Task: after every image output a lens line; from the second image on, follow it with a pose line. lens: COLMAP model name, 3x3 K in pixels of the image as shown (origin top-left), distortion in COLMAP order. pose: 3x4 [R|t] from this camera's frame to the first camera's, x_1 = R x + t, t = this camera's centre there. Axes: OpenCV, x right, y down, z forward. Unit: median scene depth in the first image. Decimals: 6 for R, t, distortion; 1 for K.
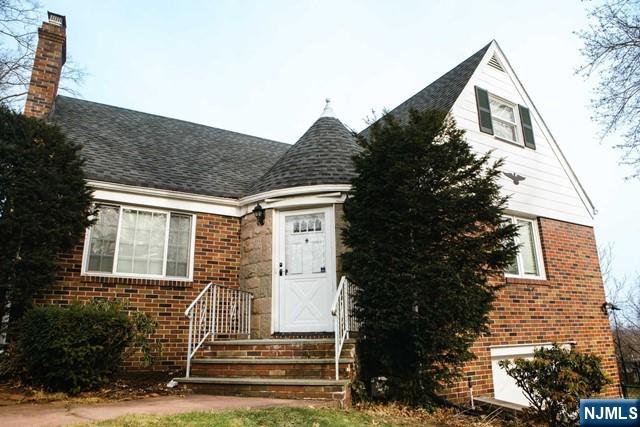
lens RADIAL K [[427.7, 0, 320.0], [0, 427.7, 213.5], [0, 0, 1]] dist [-0.052803, 0.001270]
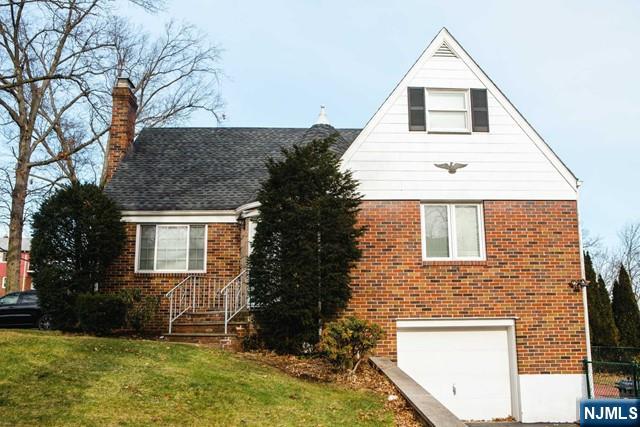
lens RADIAL K [[573.1, 0, 320.0], [0, 573.1, 213.5], [0, 0, 1]] dist [-0.023098, -0.005120]
pose [[0.888603, -0.076809, -0.452200, 0.890632], [0.122426, 0.989830, 0.072446, -0.124708], [0.442037, -0.119737, 0.888969, -0.497264]]
